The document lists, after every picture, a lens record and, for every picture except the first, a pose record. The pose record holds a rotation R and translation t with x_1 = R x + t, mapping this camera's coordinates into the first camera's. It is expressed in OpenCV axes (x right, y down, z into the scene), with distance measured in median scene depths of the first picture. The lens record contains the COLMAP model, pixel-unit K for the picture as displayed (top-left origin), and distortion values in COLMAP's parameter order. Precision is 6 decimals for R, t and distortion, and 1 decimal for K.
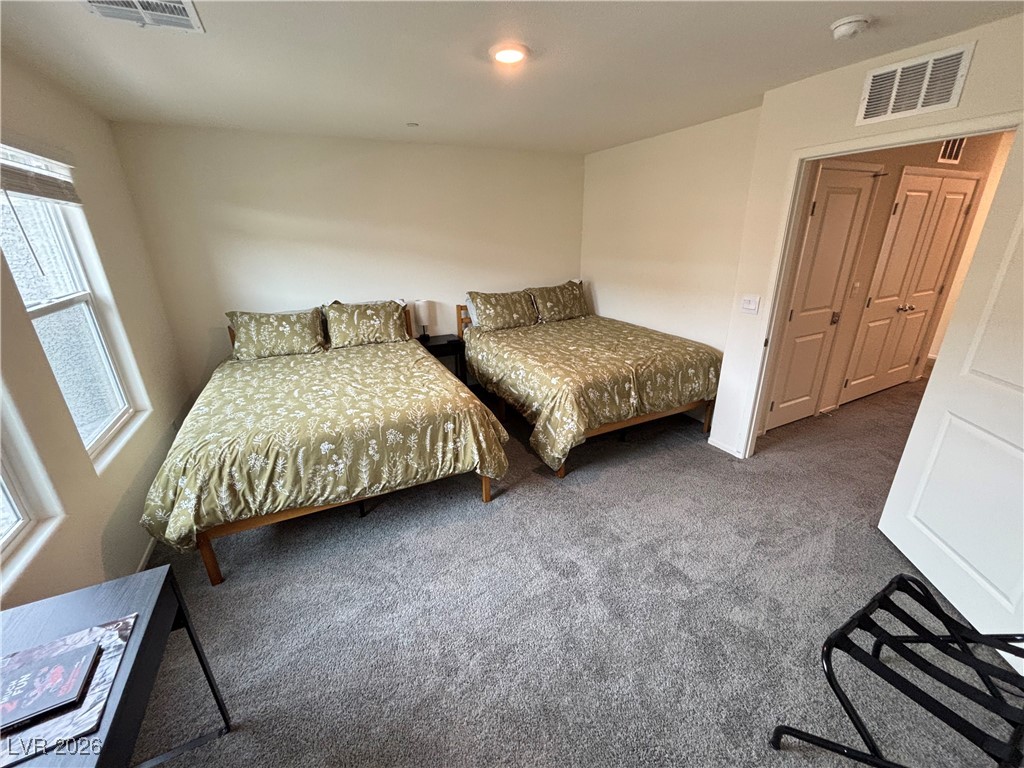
lens RADIAL K [[411.4, 0, 513.5], [0, 411.4, 381.1], [0, 0, 1]] dist [0.020355, -0.000291]
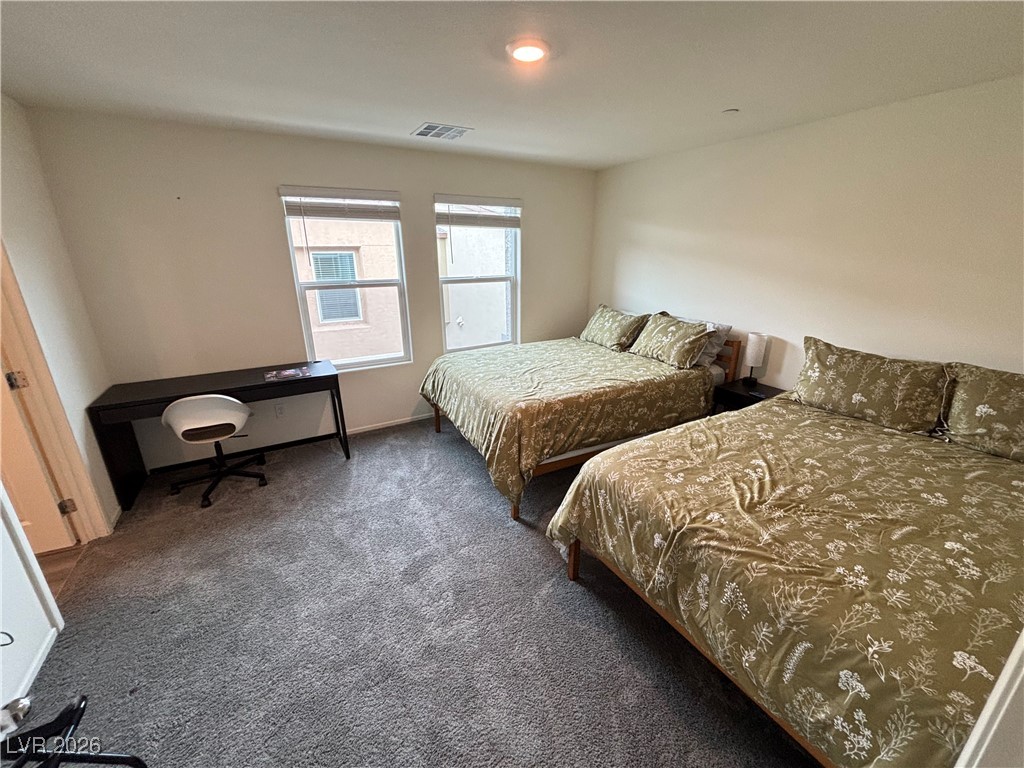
lens RADIAL K [[411.4, 0, 513.5], [0, 411.4, 381.1], [0, 0, 1]] dist [0.020355, -0.000291]
pose [[0.071188, 0.326363, -0.942560, 0.565010], [-0.339874, 0.896346, 0.284692, -0.209446], [0.937773, 0.300085, 0.174732, 0.544177]]
